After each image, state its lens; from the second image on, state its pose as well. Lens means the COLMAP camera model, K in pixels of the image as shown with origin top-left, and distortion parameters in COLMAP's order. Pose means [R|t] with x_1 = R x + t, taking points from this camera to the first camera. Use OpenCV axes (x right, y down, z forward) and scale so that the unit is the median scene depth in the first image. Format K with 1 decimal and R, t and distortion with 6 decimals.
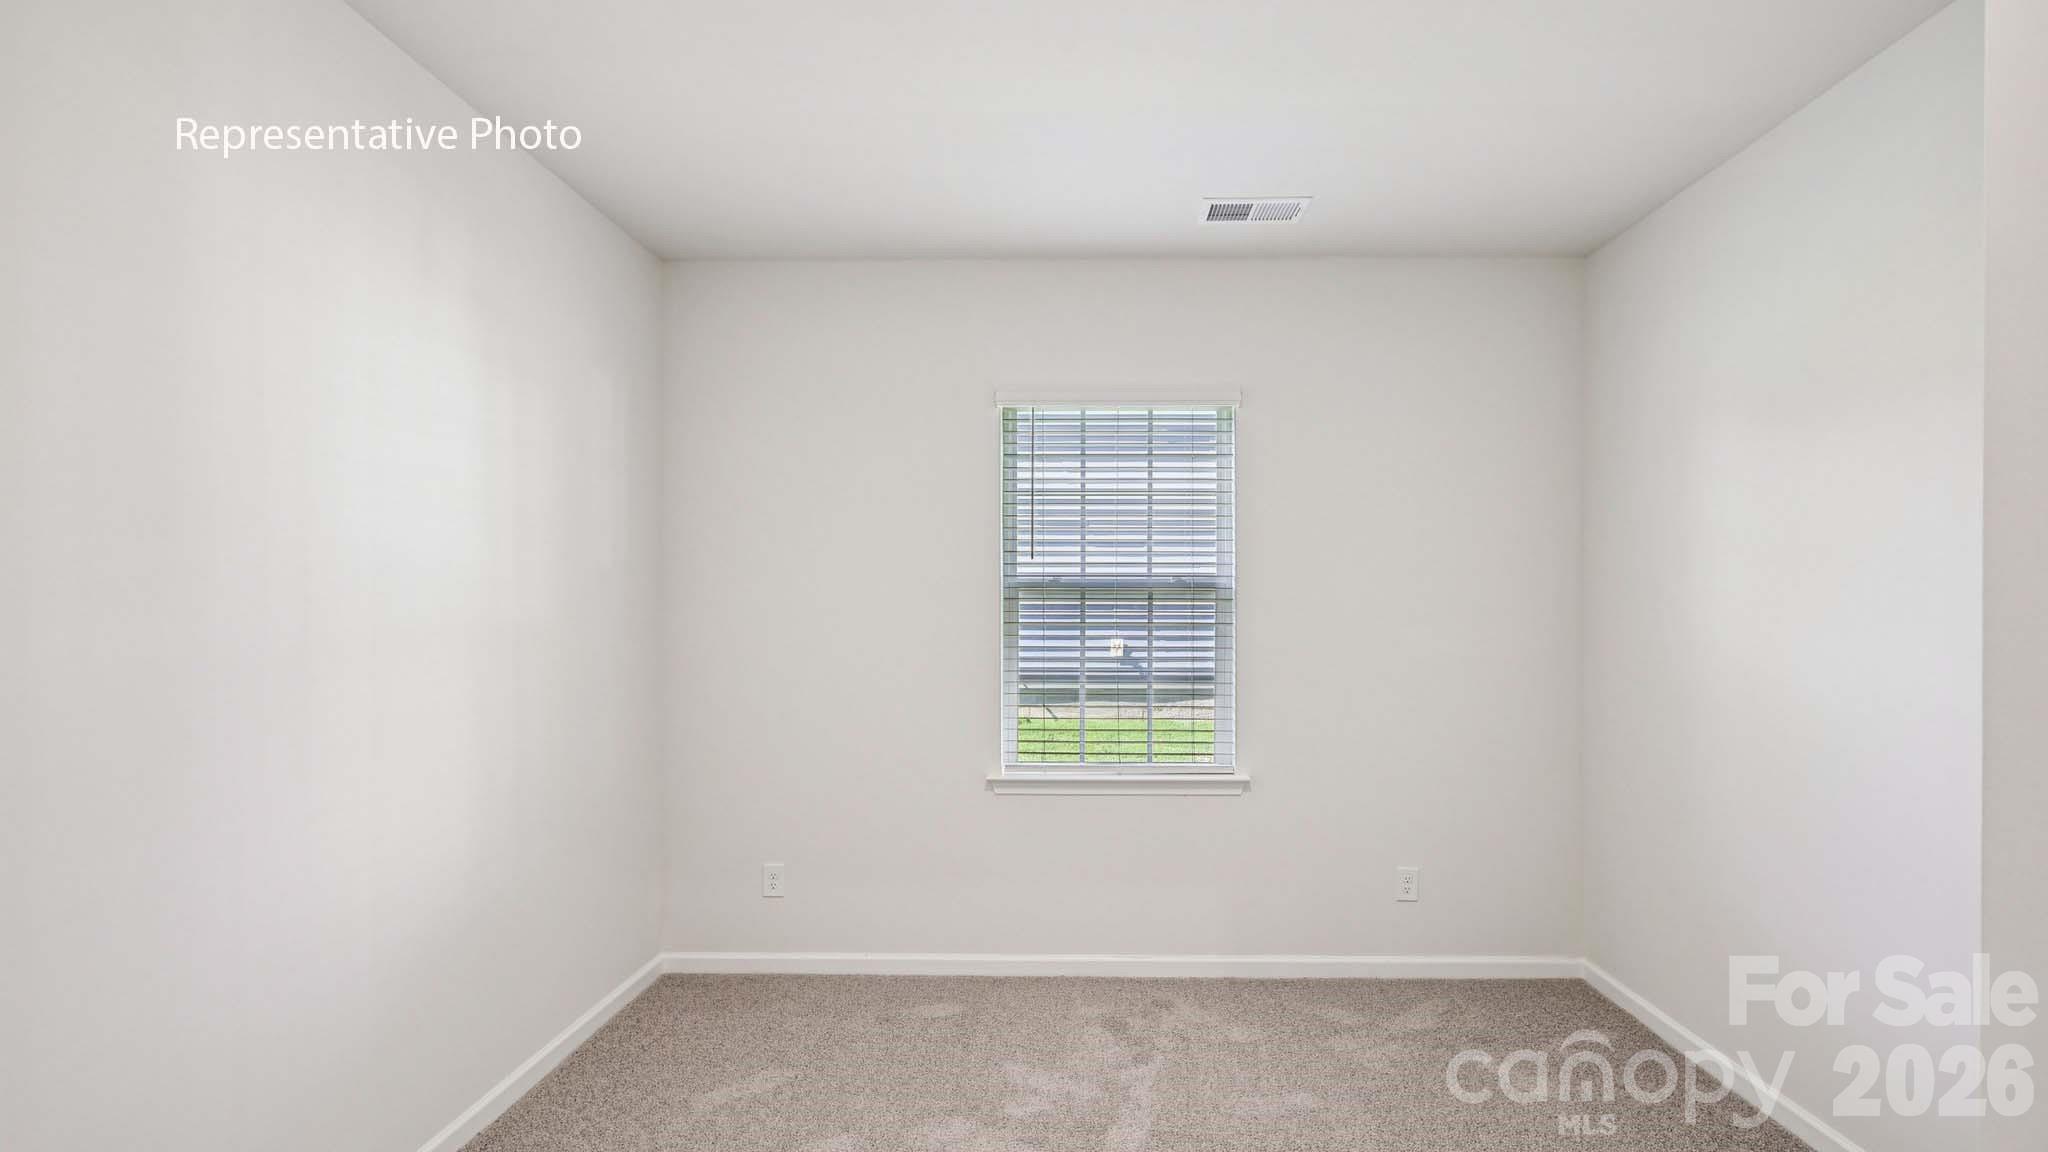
lens RADIAL K [[842.2, 0, 1029.3], [0, 842.2, 611.6], [0, 0, 1]] dist [0.001558, 0.000215]
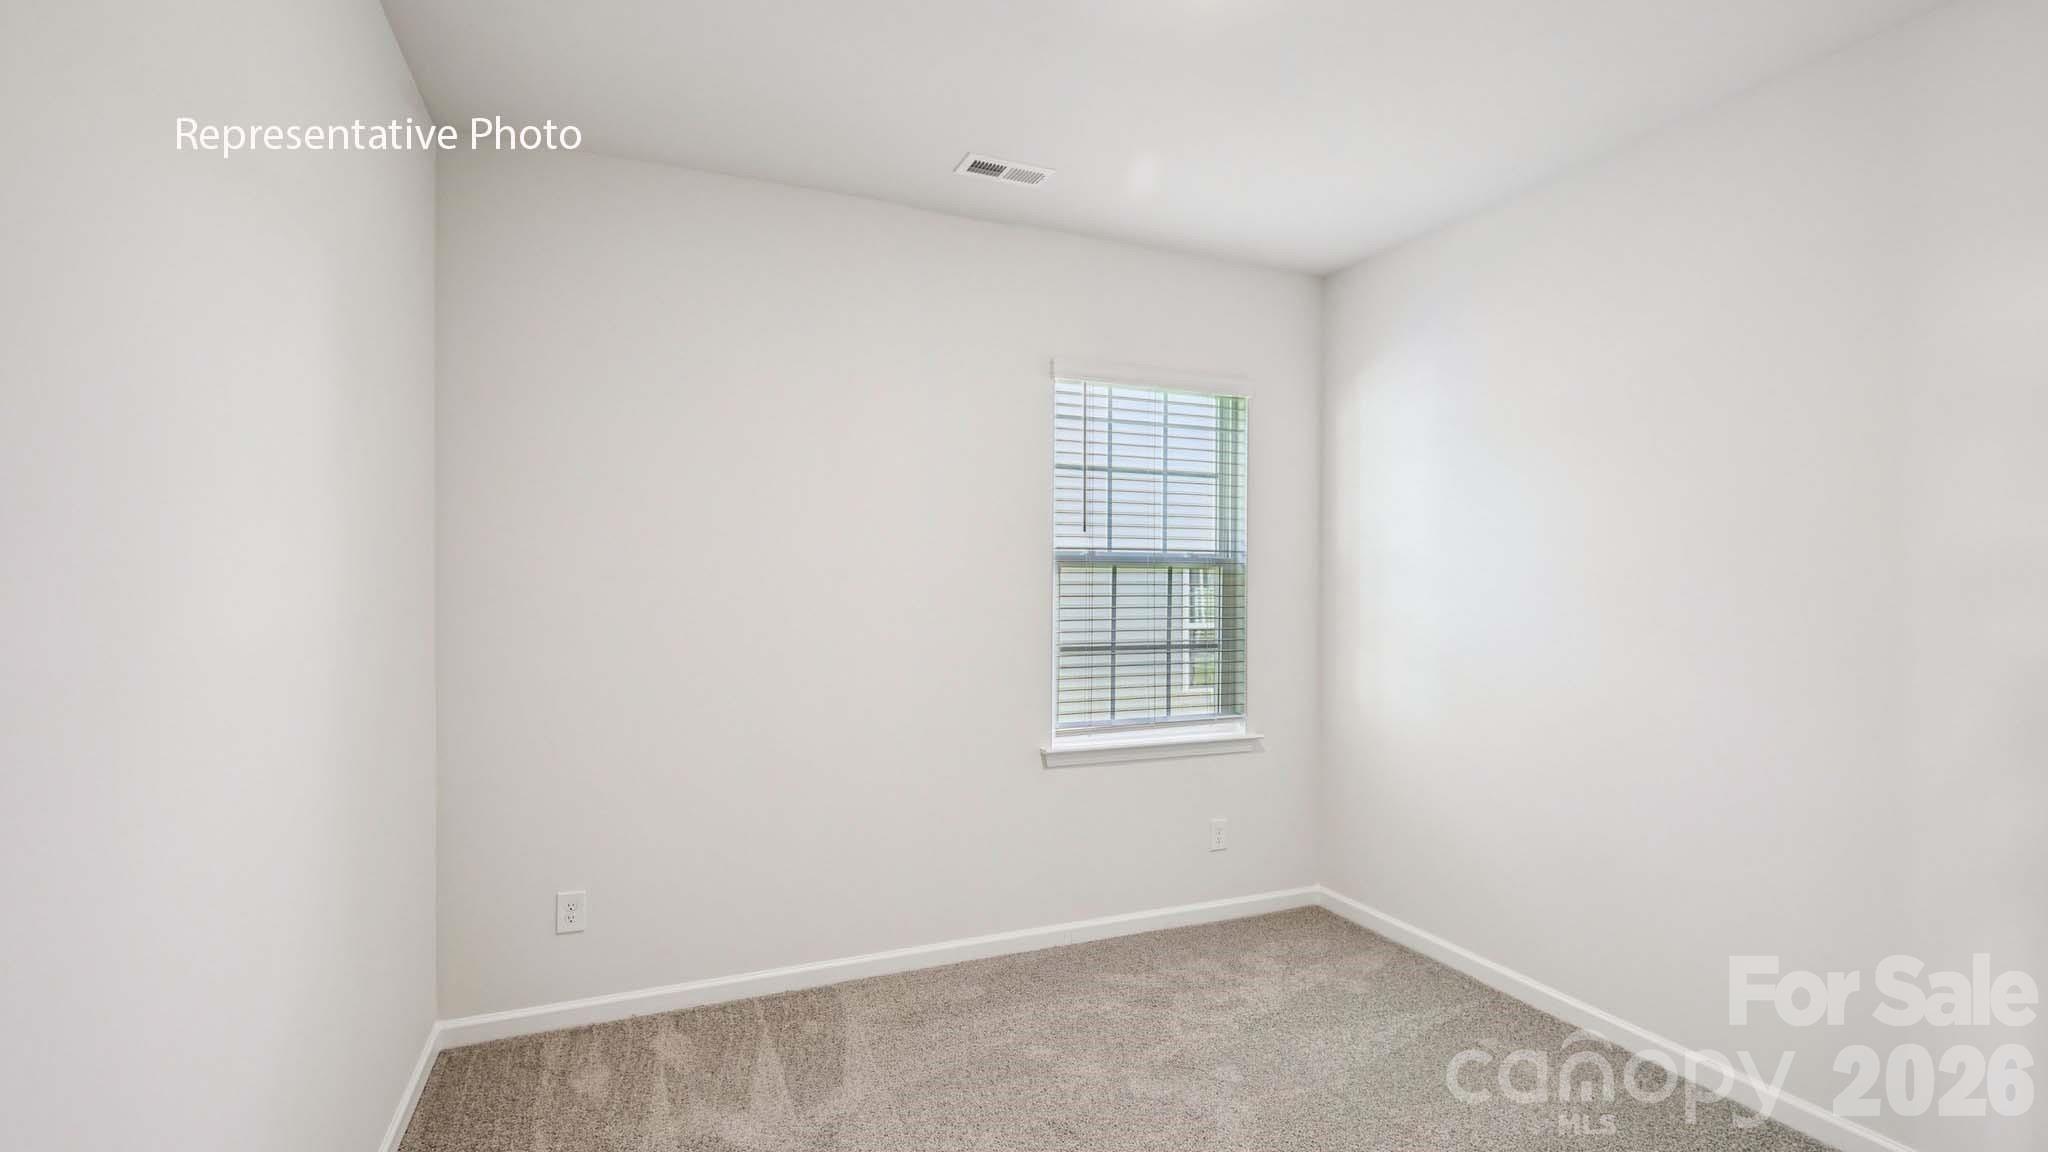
lens RADIAL K [[943.5, 0, 1024.0], [0, 943.5, 576.0], [0, 0, 1]] dist [0.001488, 0.000404]
pose [[0.905063, 0.013267, 0.425070, -0.332344], [-0.012010, 0.999912, -0.005638, -0.000639], [-0.425107, -0.000002, 0.905143, 0.004144]]
